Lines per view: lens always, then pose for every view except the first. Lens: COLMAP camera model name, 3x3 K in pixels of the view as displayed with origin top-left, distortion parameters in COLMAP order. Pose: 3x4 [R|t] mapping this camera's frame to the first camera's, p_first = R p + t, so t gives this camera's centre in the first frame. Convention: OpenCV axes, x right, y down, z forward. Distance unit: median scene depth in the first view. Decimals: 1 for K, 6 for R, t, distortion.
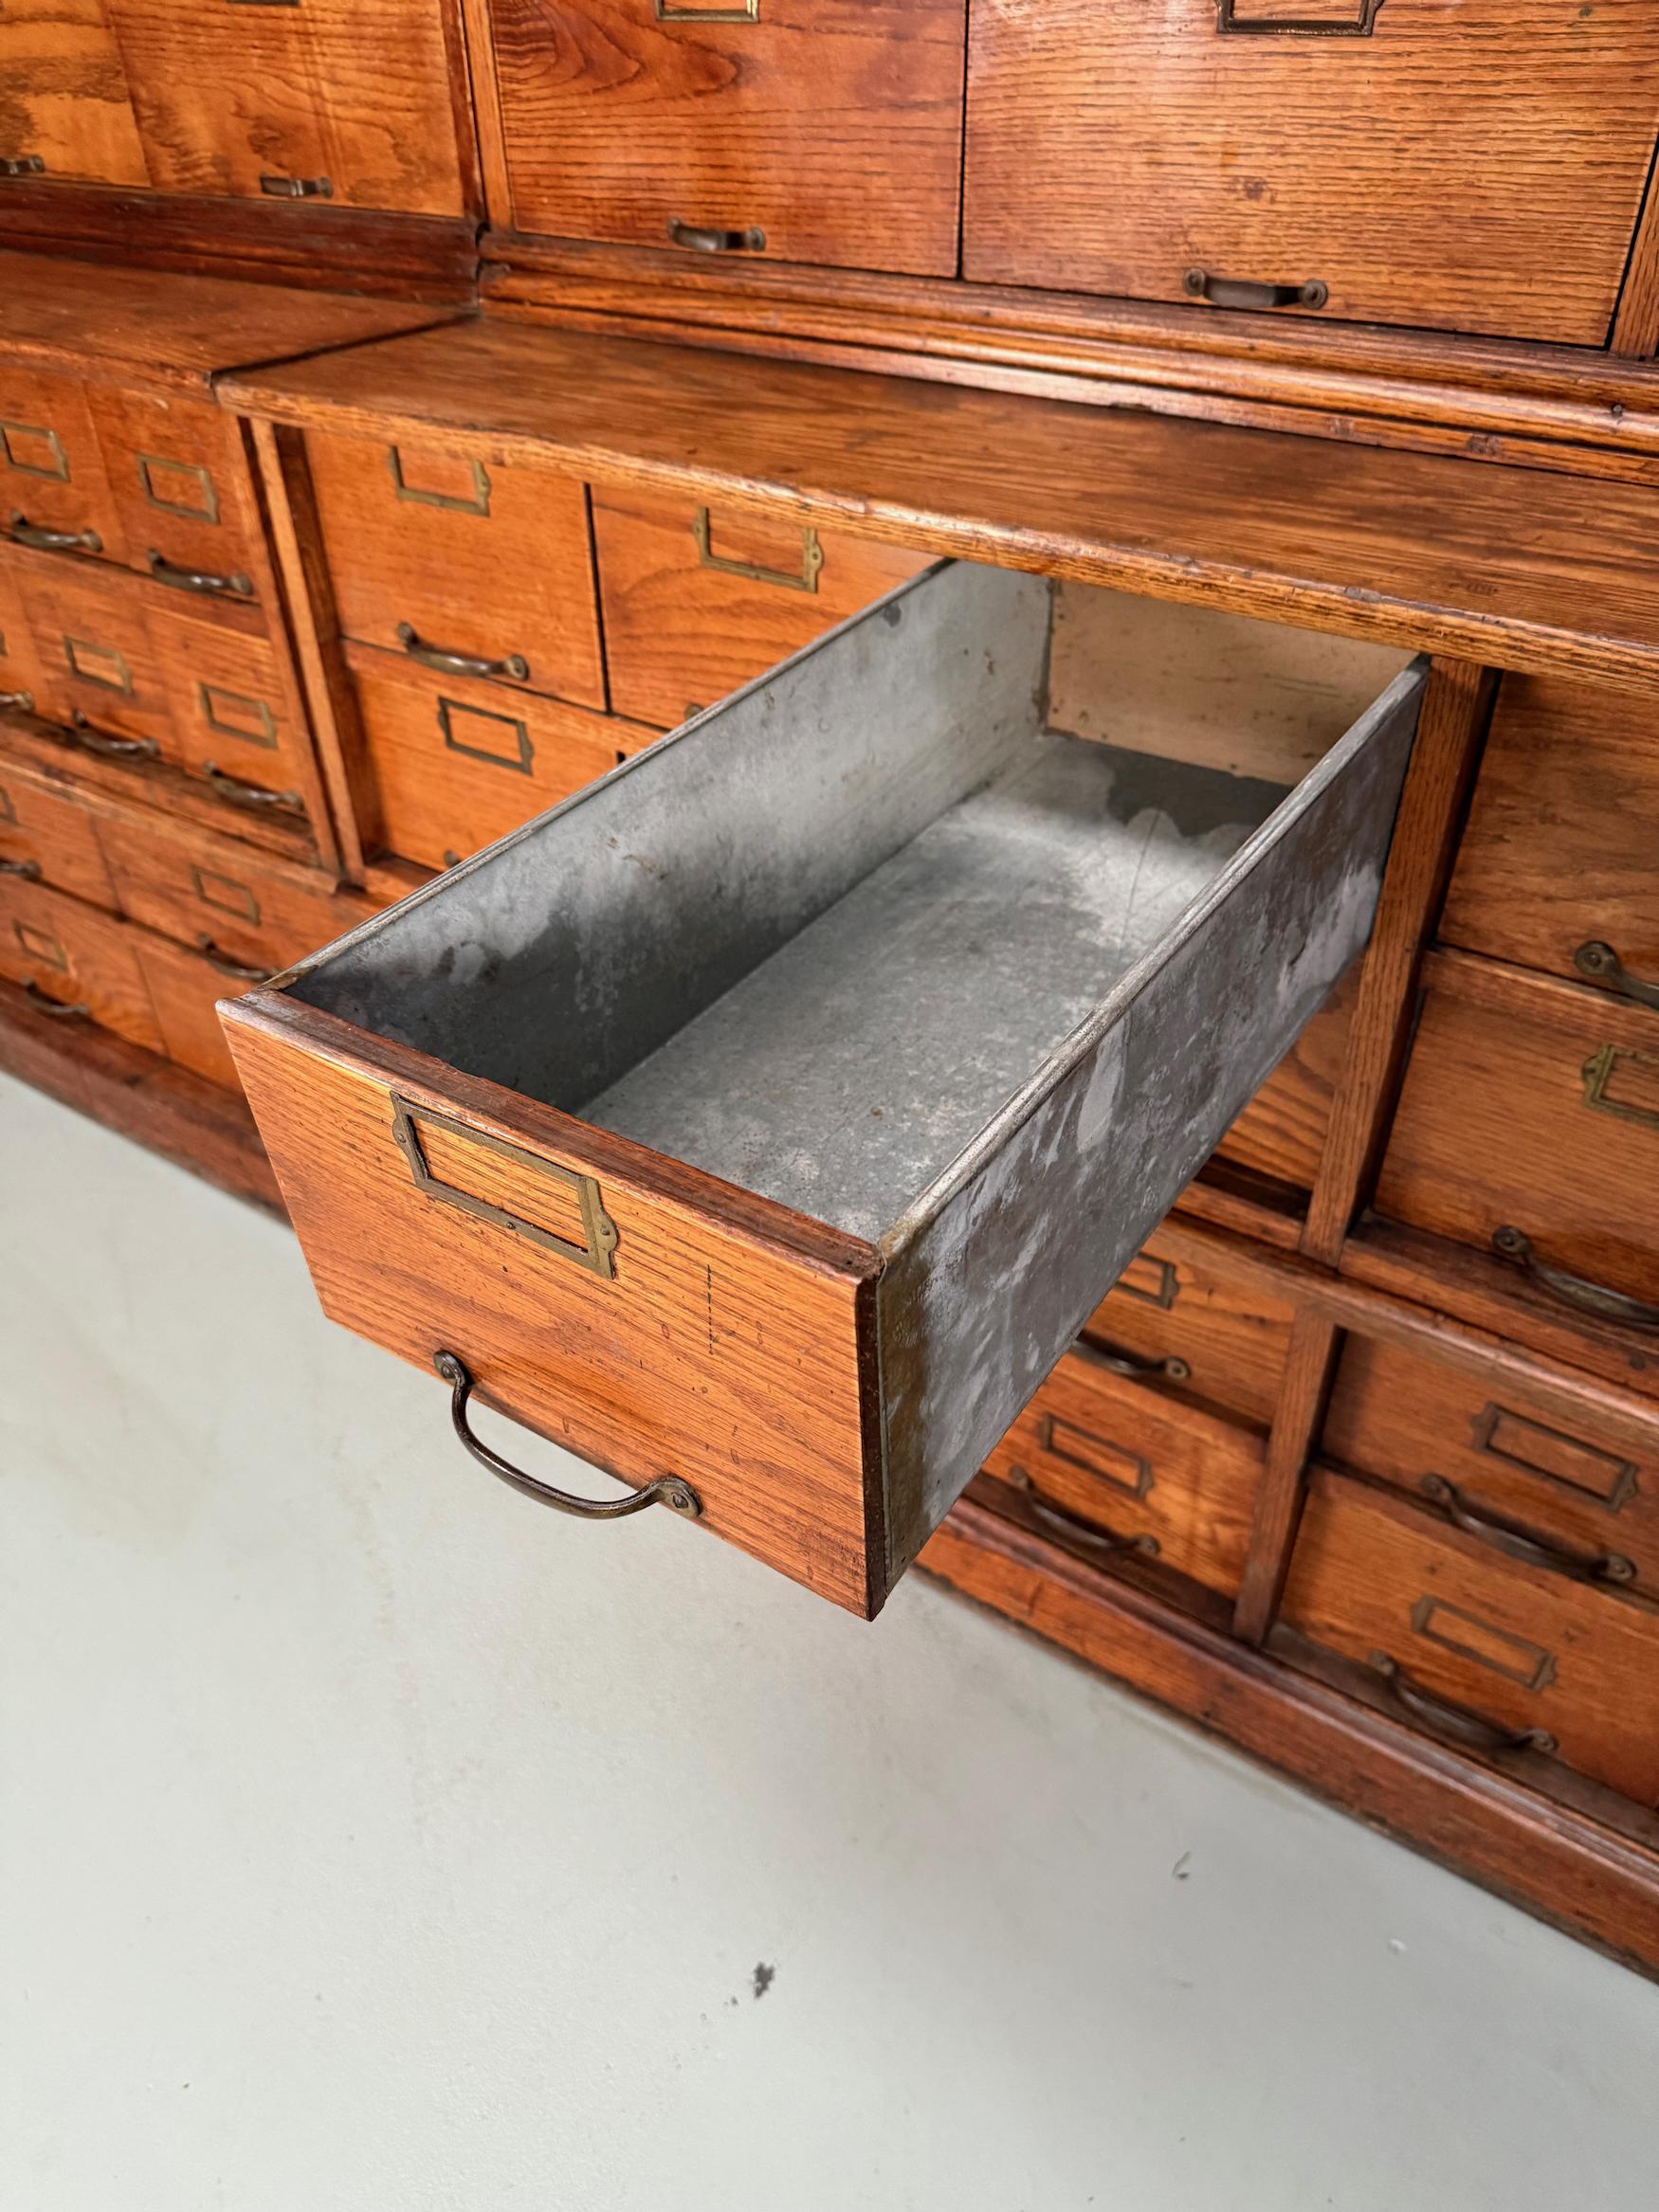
lens RADIAL K [[1584.2, 0, 842.8], [0, 1584.2, 1114.3], [0, 0, 1]] dist [-0.001816, -0.003869]
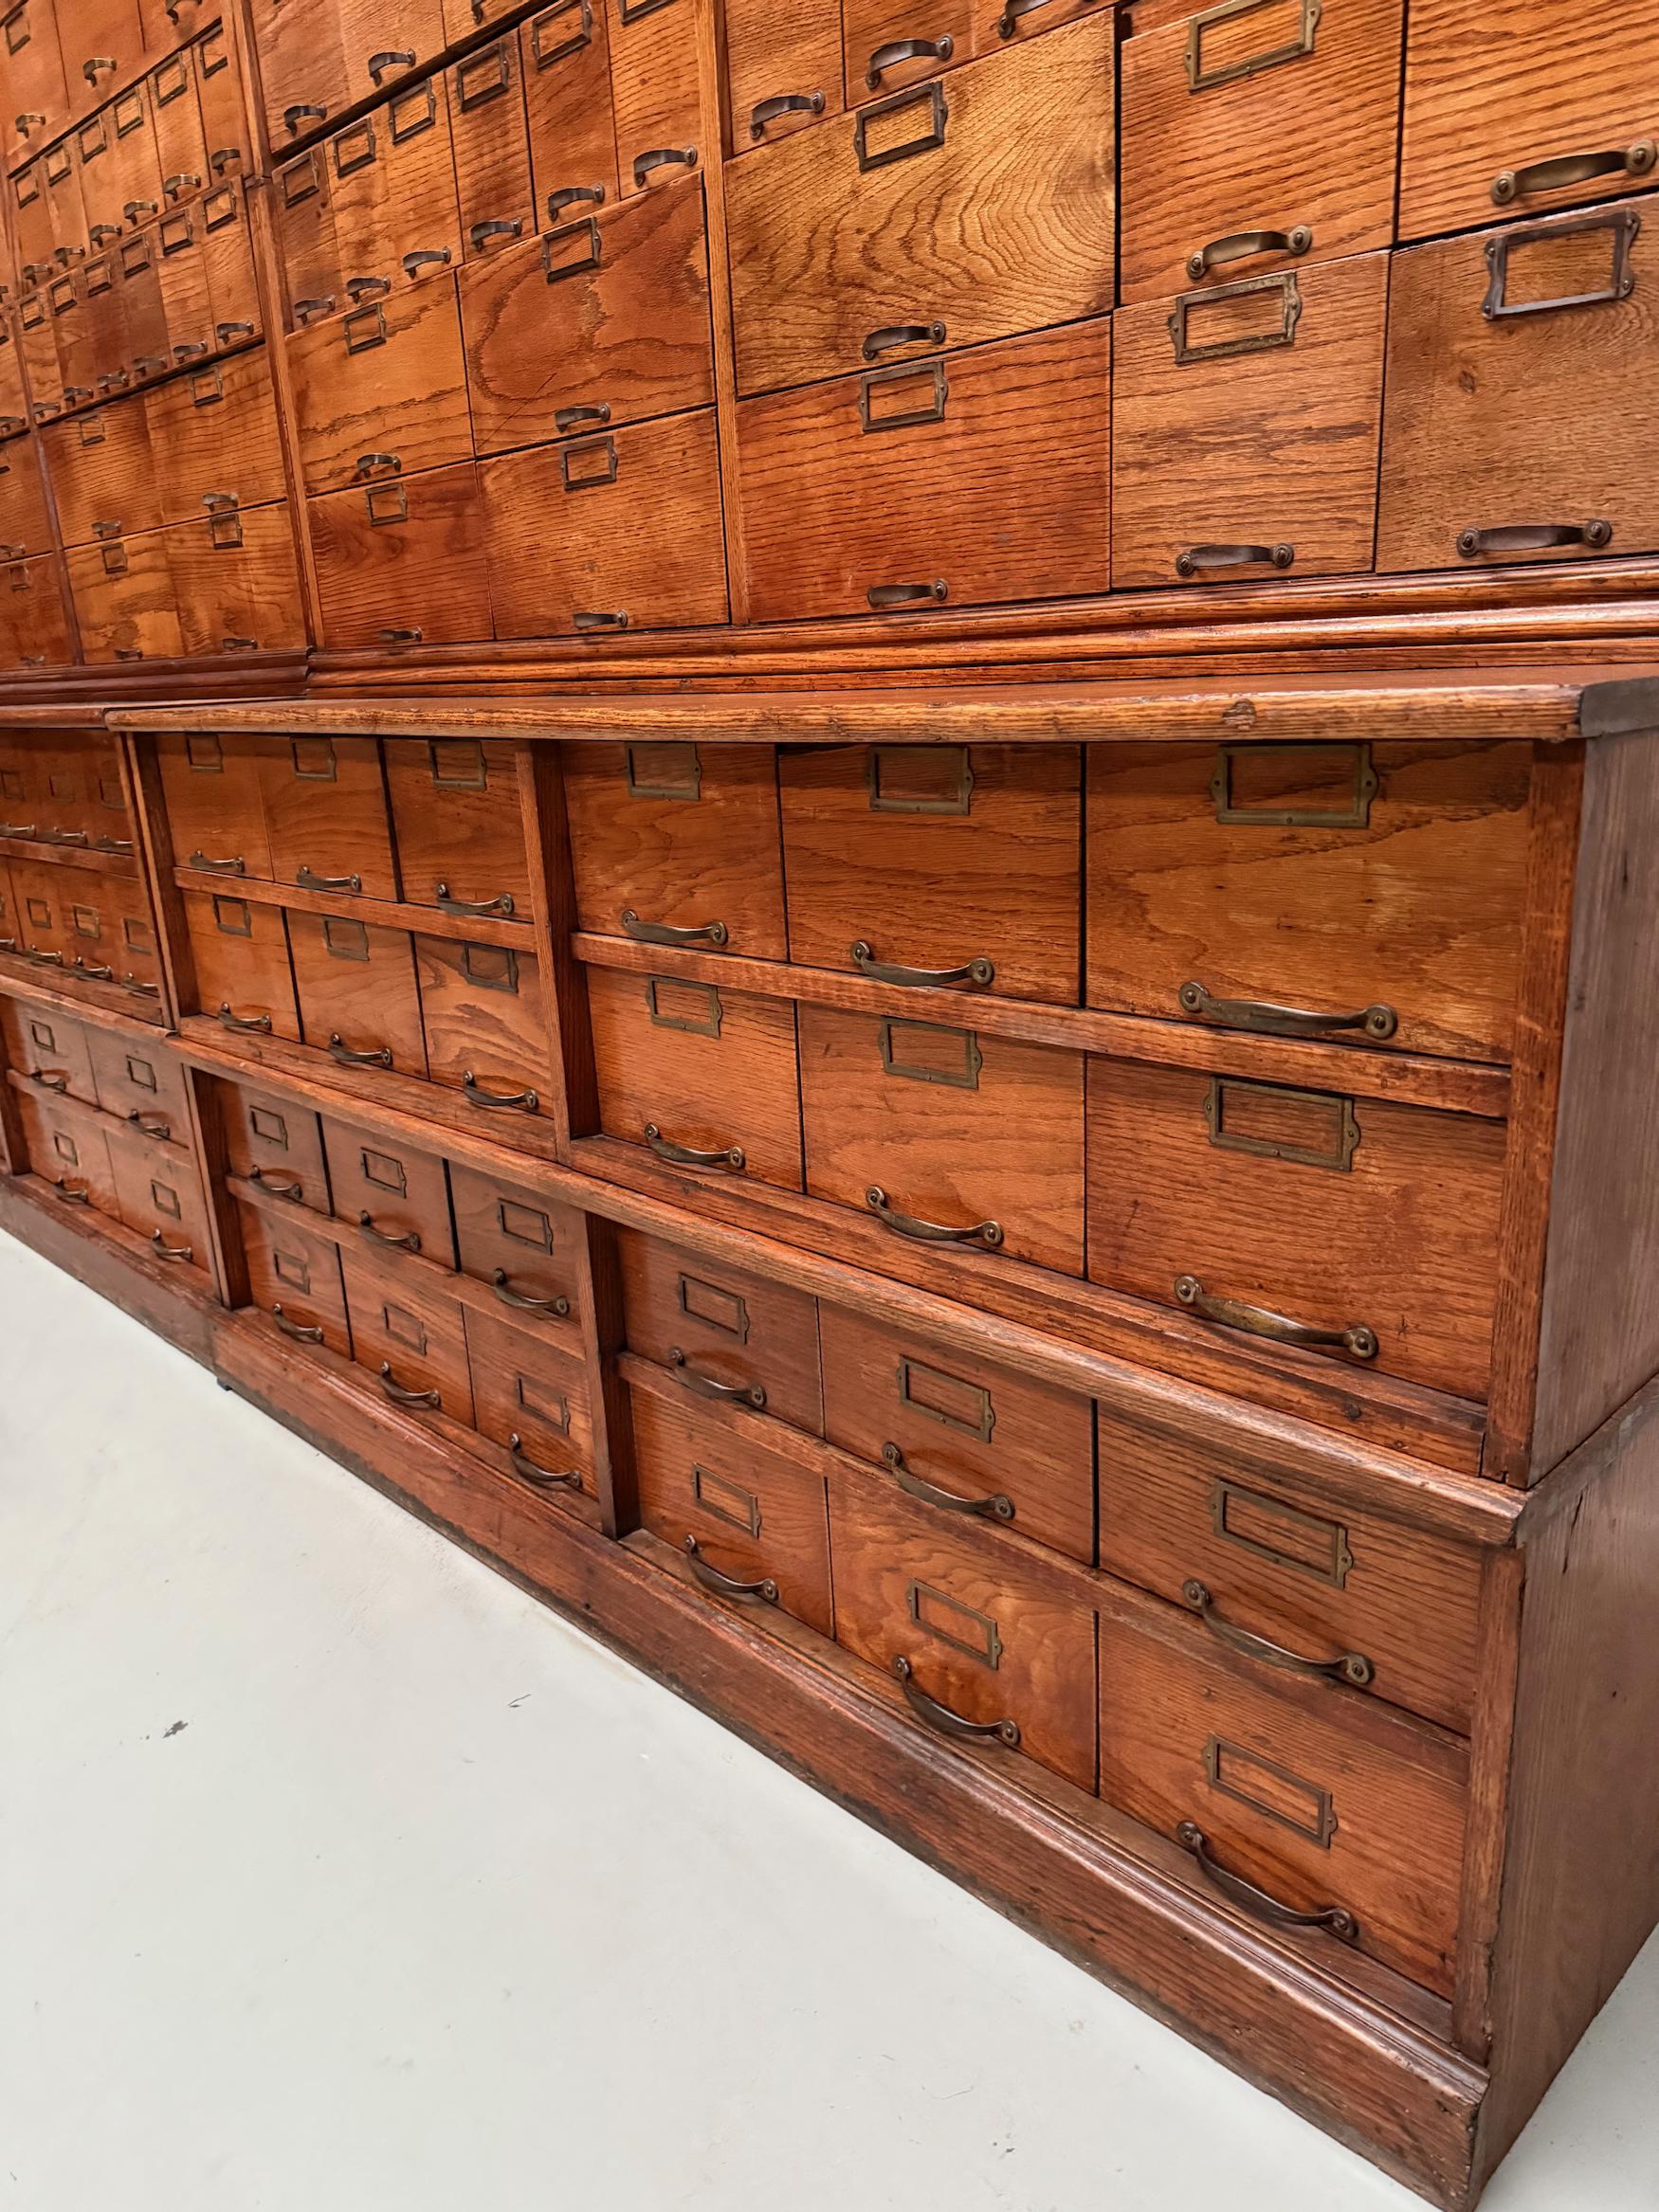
lens RADIAL K [[1571.0, 0, 825.6], [0, 1571.0, 1106.9], [0, 0, 1]] dist [0.086404, -0.110413]
pose [[0.977714, 0.018091, -0.209160, 0.652321], [-0.088427, 0.939082, -0.332122, 0.392778], [0.190410, 0.343216, 0.919754, -0.264570]]
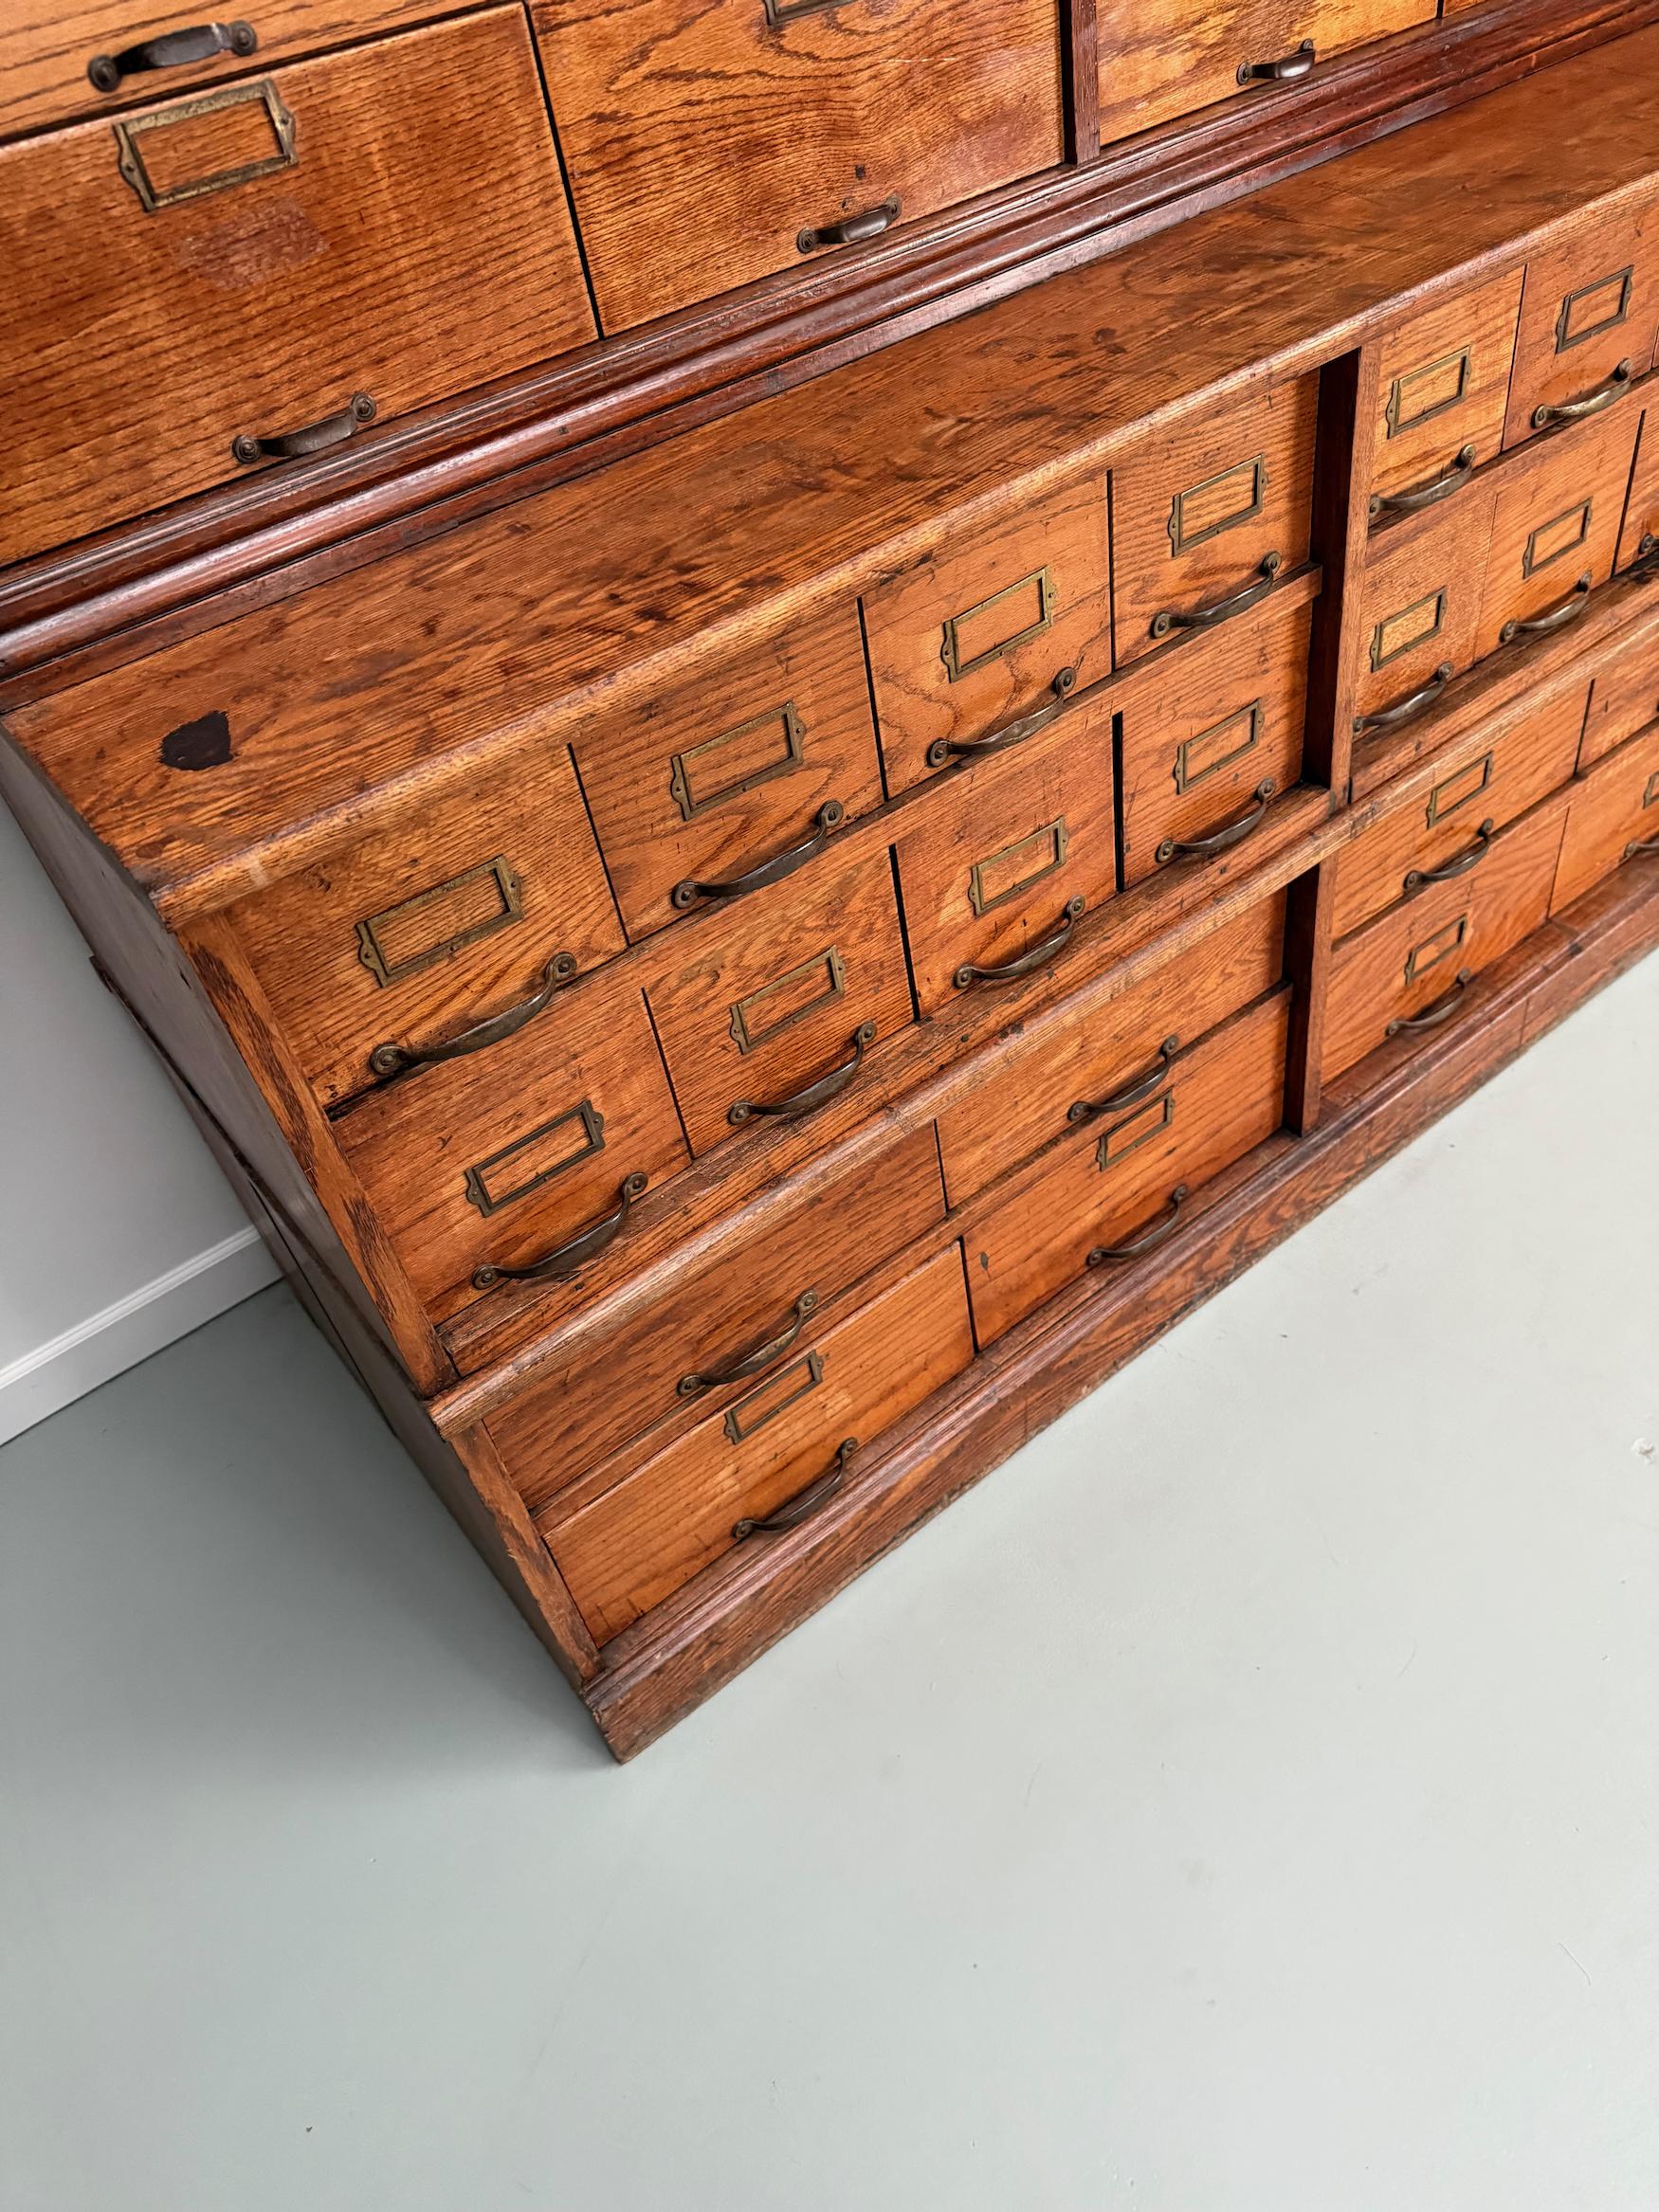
lens RADIAL K [[1571.0, 0, 825.6], [0, 1571.0, 1106.9], [0, 0, 1]] dist [0.086404, -0.110413]
pose [[0.299547, -0.668770, 0.680454, -1.856791], [0.680256, 0.649783, 0.339165, -0.849818], [-0.668971, 0.361287, 0.649576, 1.009296]]
